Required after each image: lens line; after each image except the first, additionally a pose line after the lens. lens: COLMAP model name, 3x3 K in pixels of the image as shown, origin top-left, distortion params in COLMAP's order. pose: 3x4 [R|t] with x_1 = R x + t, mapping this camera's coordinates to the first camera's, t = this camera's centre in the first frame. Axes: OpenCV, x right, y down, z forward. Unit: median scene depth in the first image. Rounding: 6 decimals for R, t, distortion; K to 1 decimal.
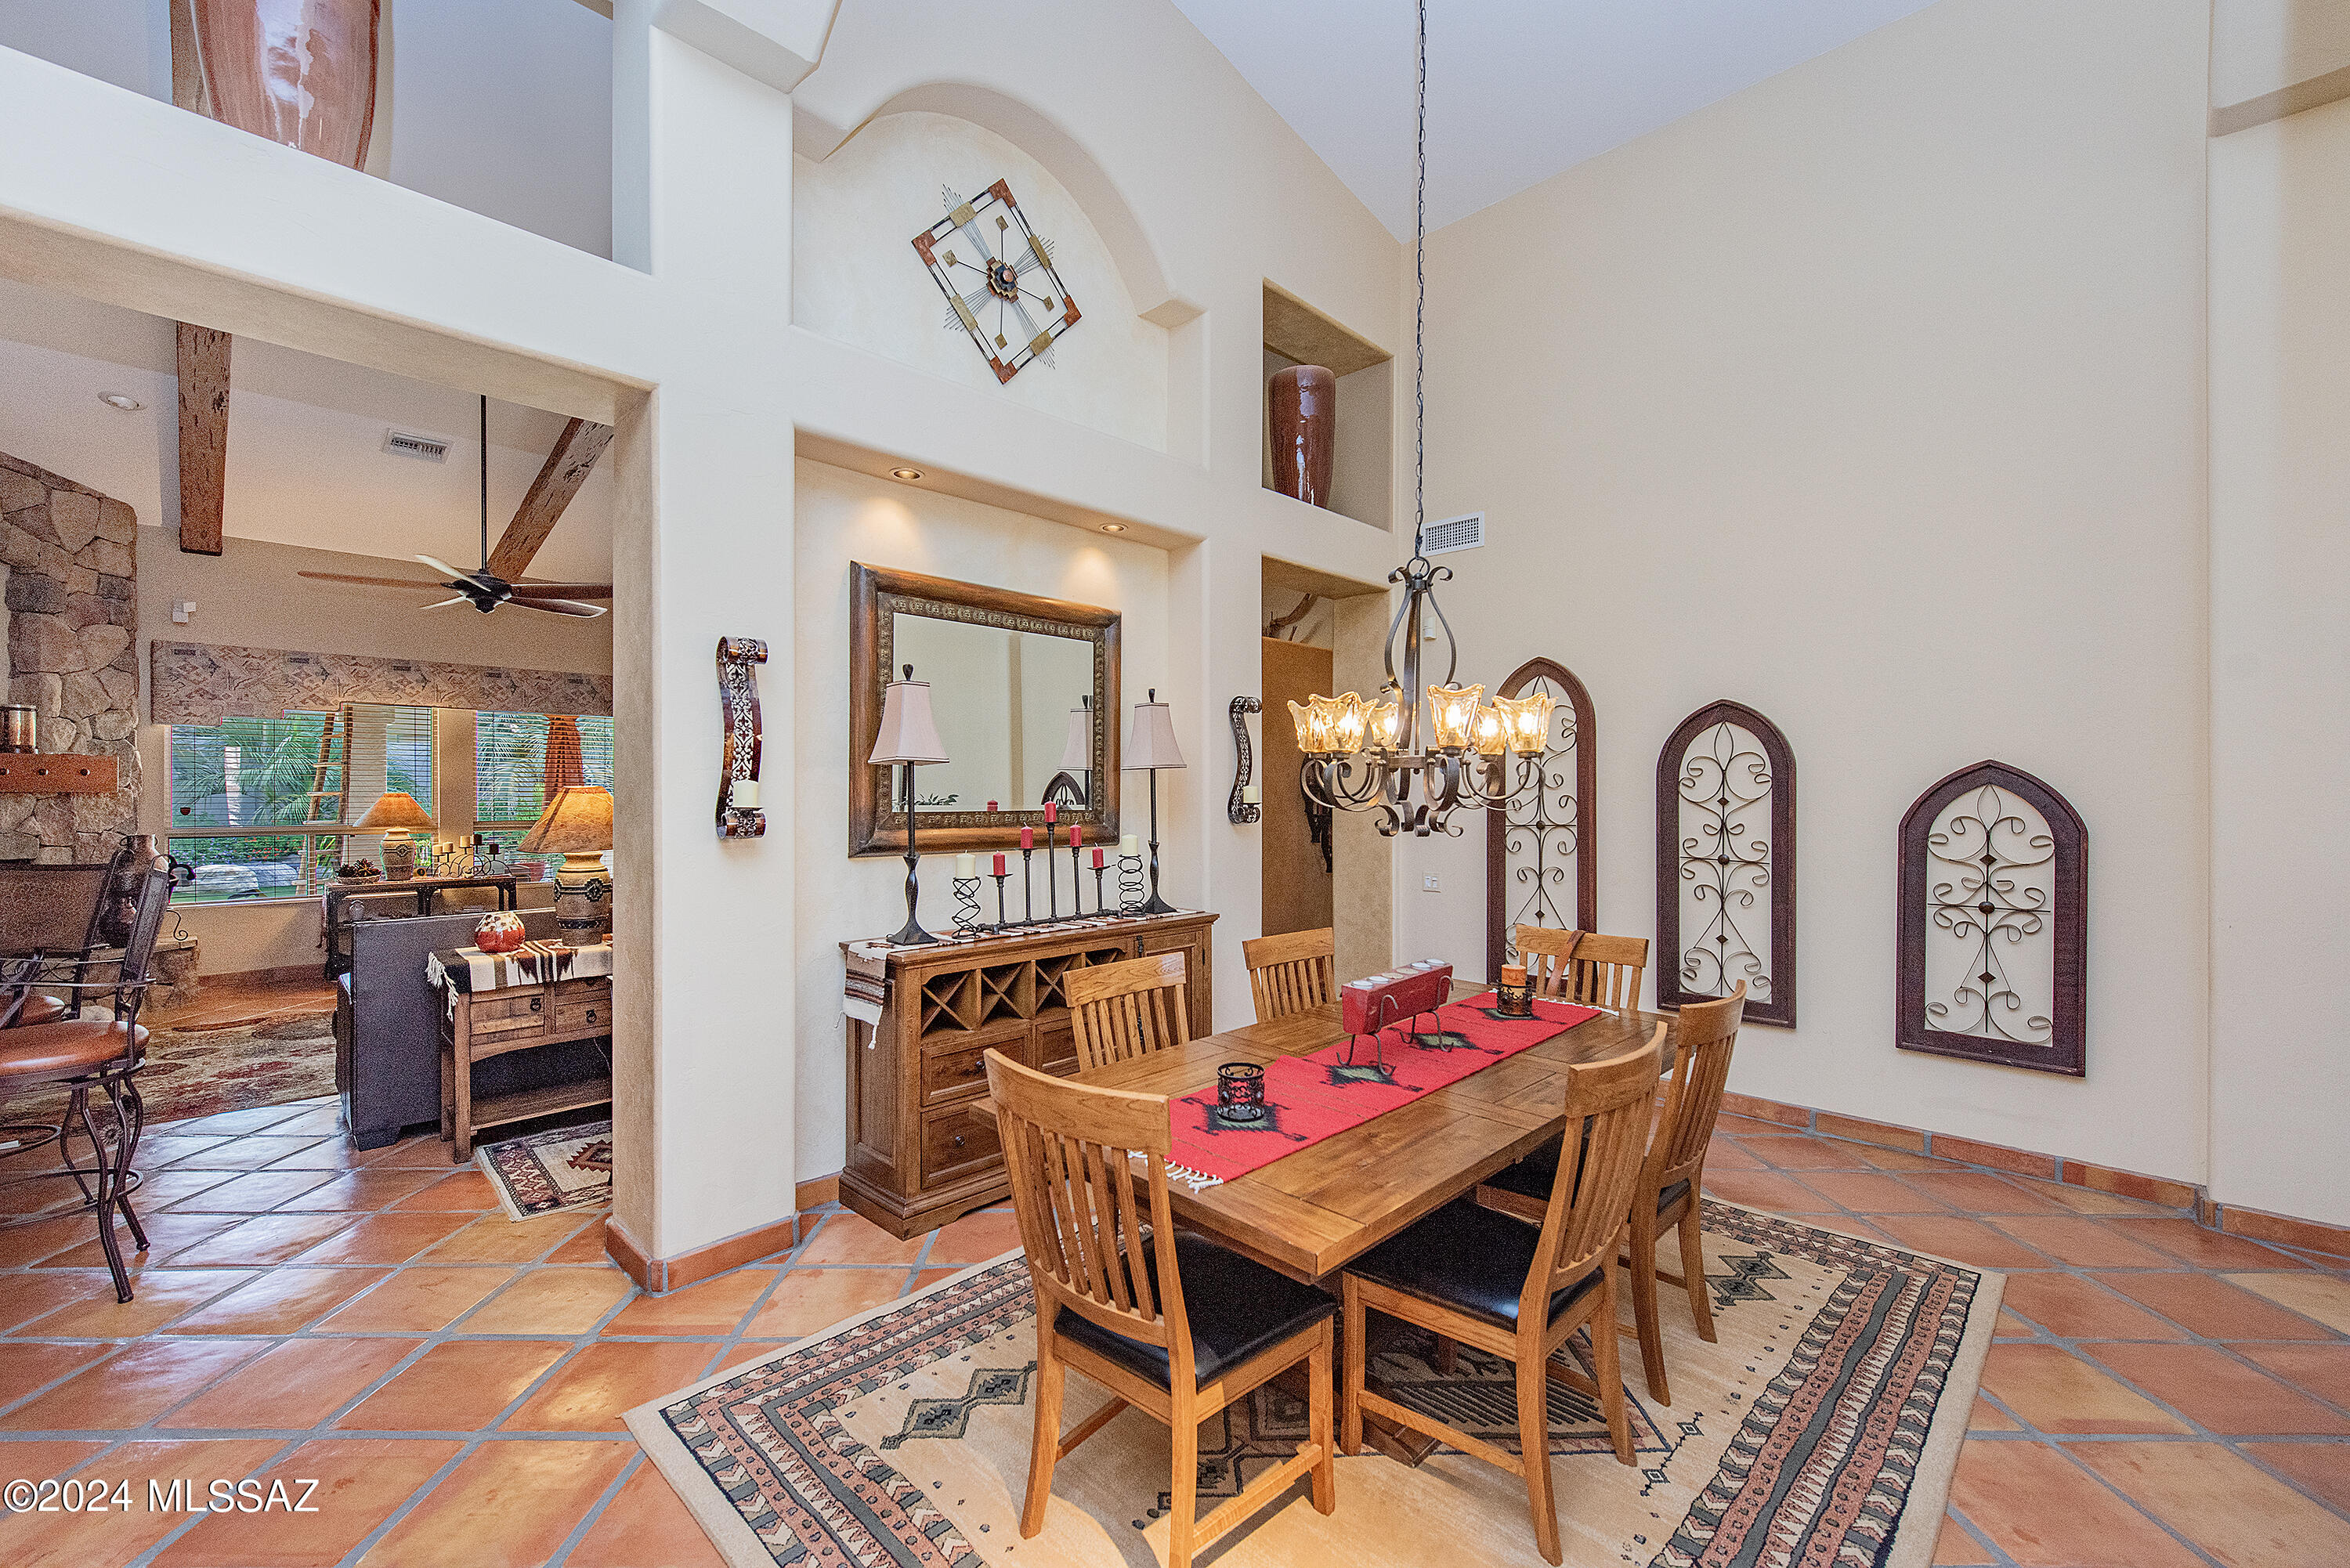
lens RADIAL K [[955.0, 0, 1136.0], [0, 955.0, 796.2], [0, 0, 1]] dist [0.009367, -0.002258]
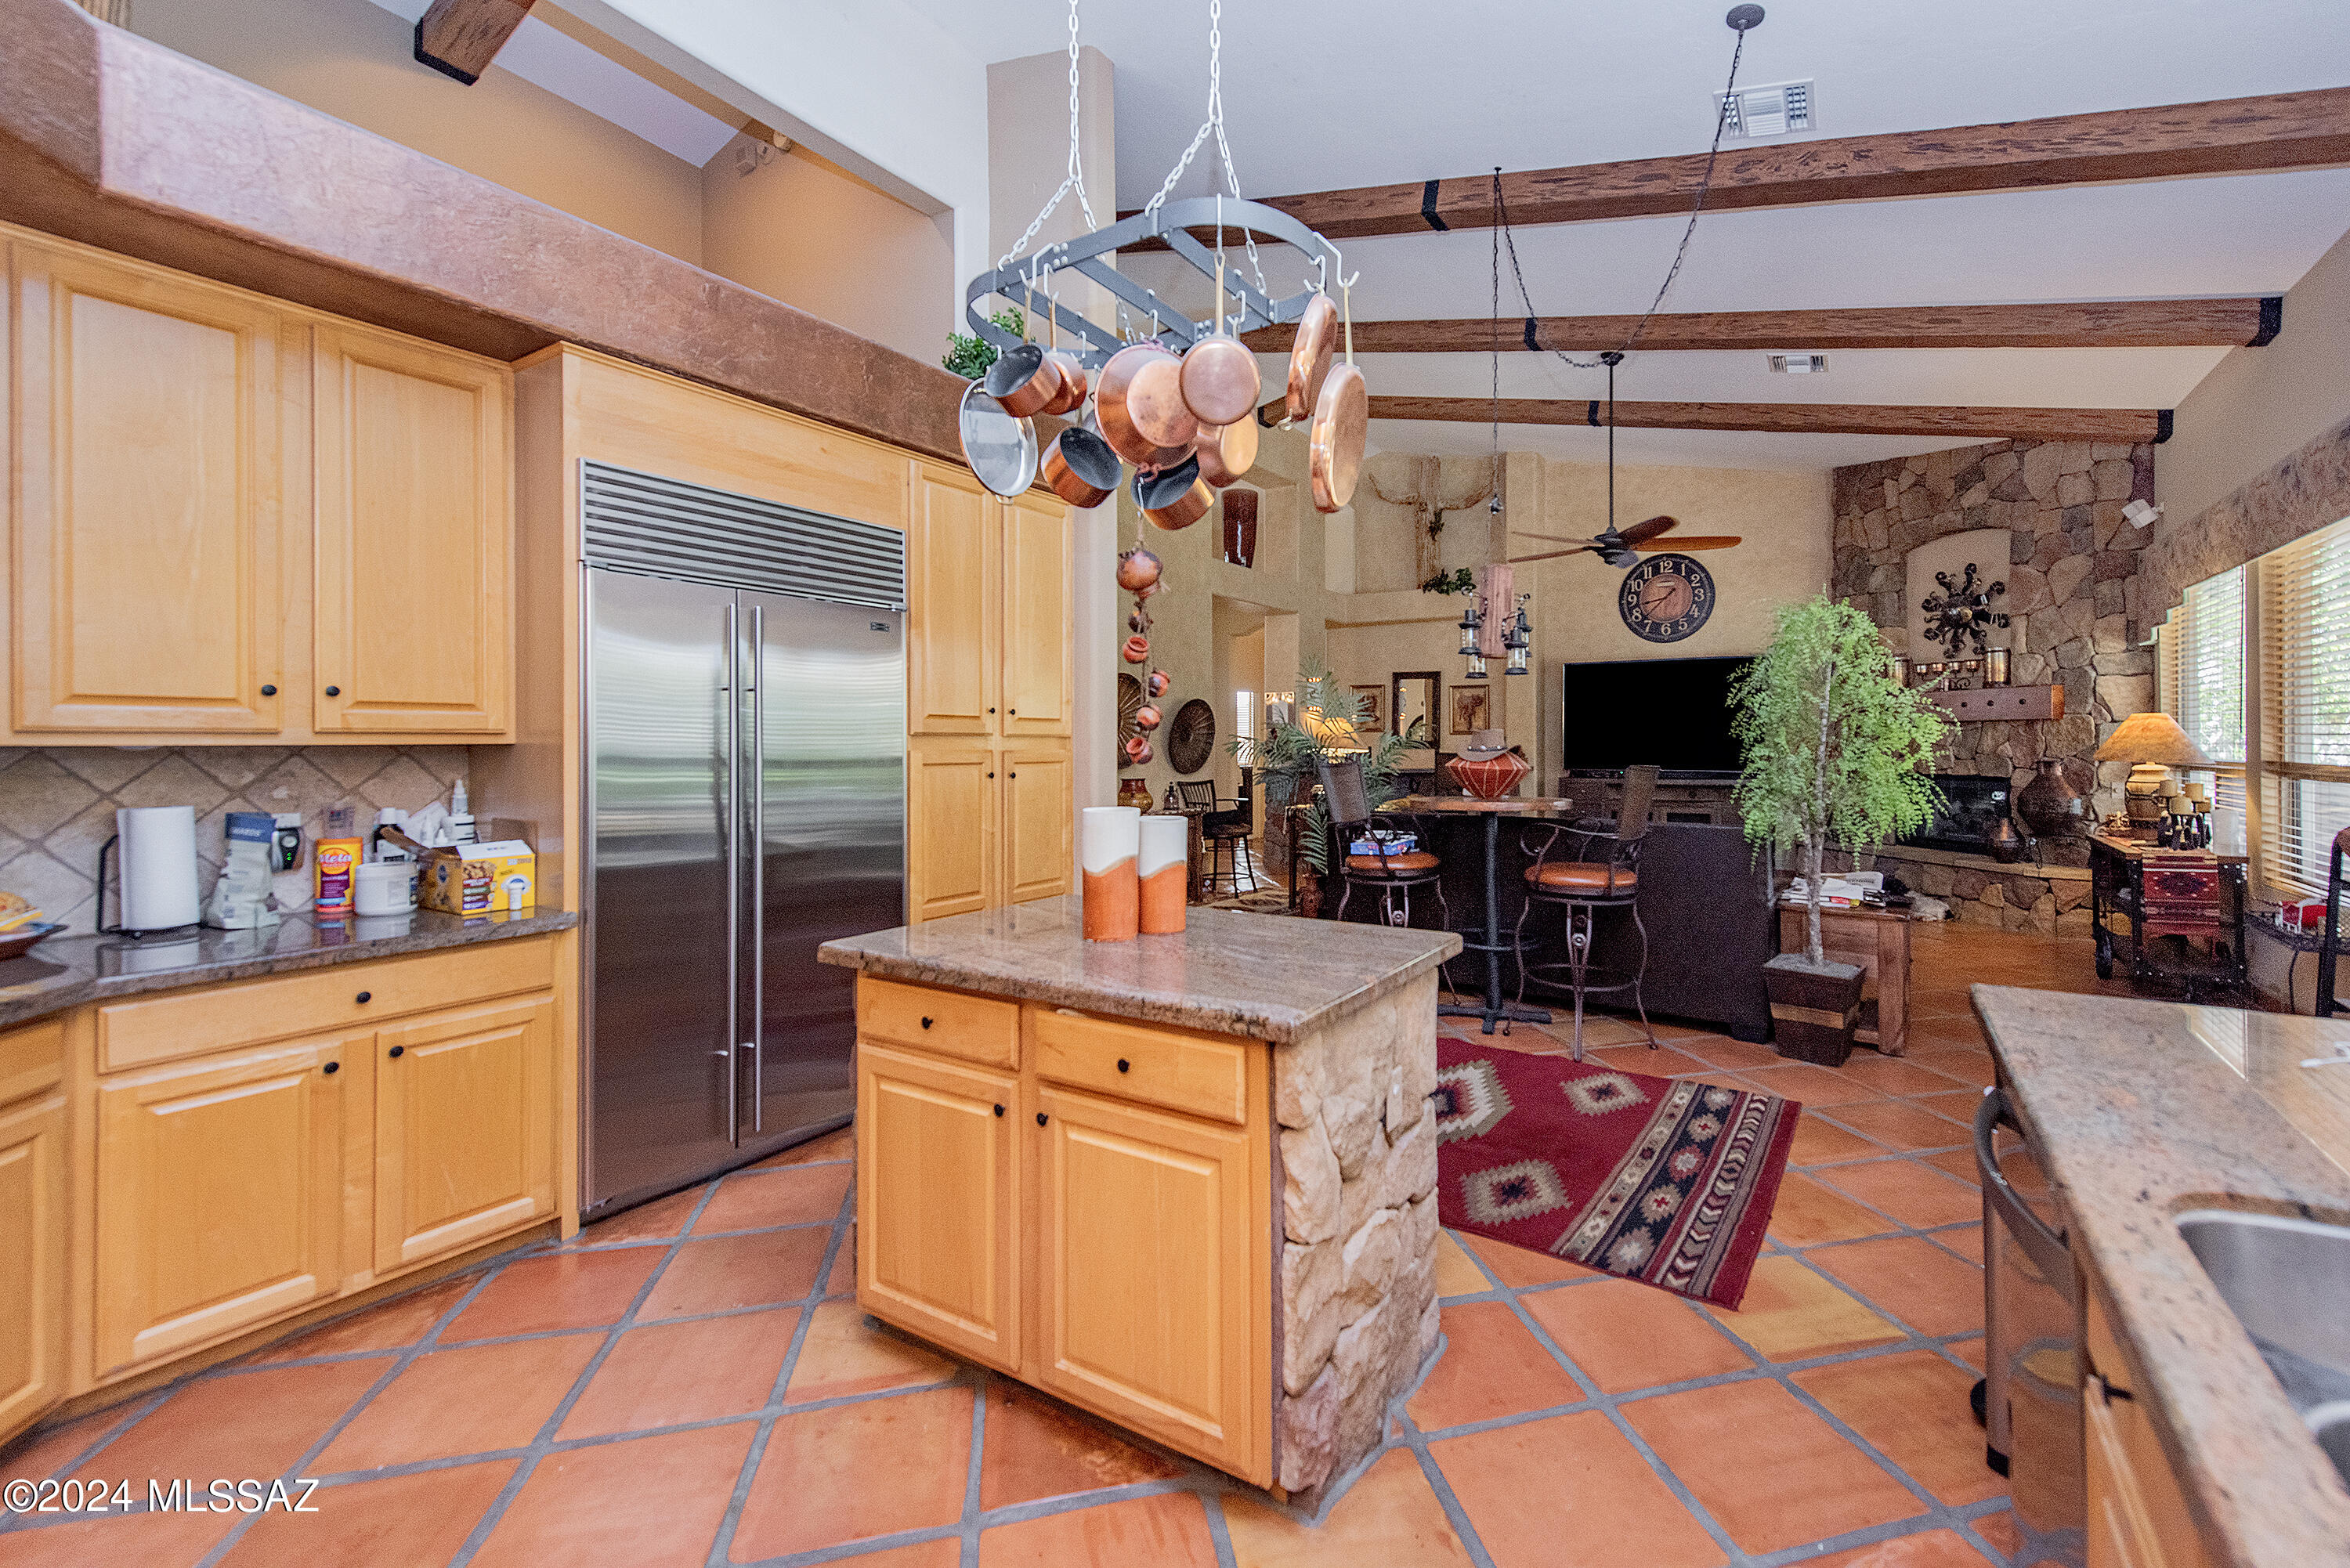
lens RADIAL K [[979.6, 0, 1267.4], [0, 979.6, 740.5], [0, 0, 1]] dist [0.009857, -0.000525]
pose [[-0.967809, -0.000144, -0.251686, 0.027363], [-0.001312, 0.999989, 0.004472, 0.013734], [0.251682, 0.004658, -0.967799, 1.713102]]
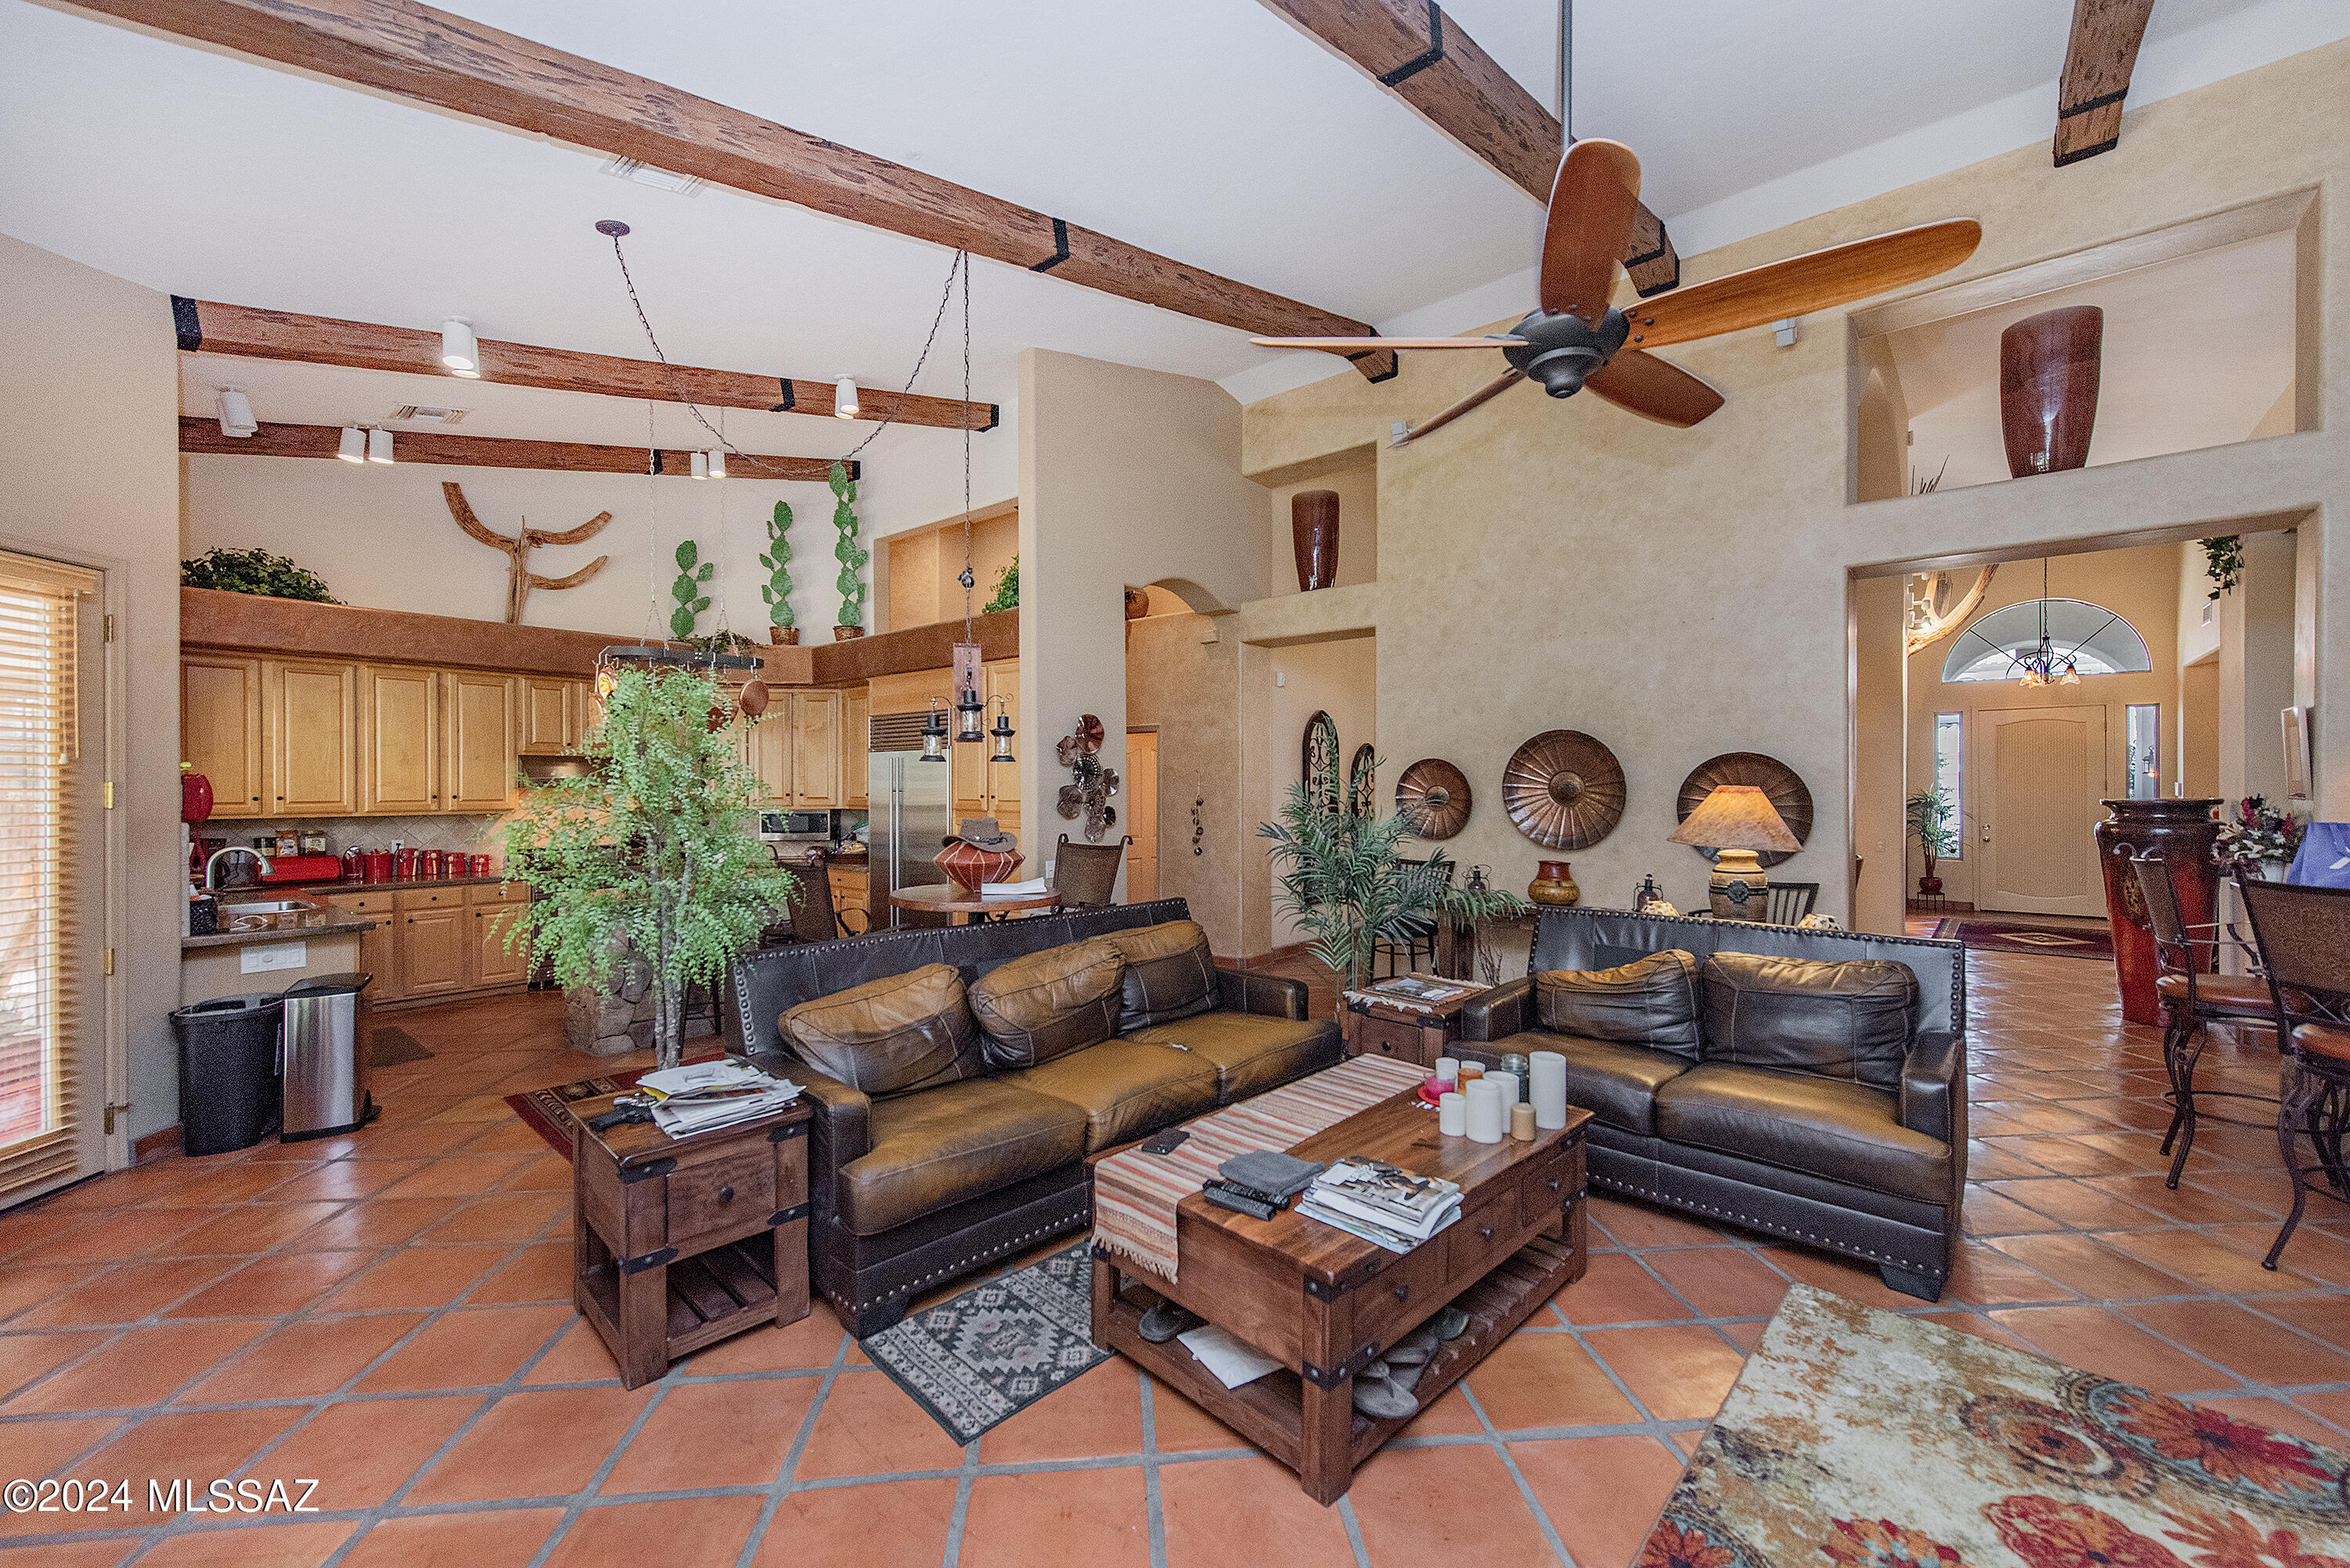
lens RADIAL K [[933.7, 0, 1198.9], [0, 933.7, 784.2], [0, 0, 1]] dist [0.012723, -0.002638]
pose [[-0.096197, -0.000165, 0.995362, -0.912519], [0.008820, 0.999961, 0.001019, -0.011687], [-0.995323, 0.008877, -0.096192, 1.009988]]
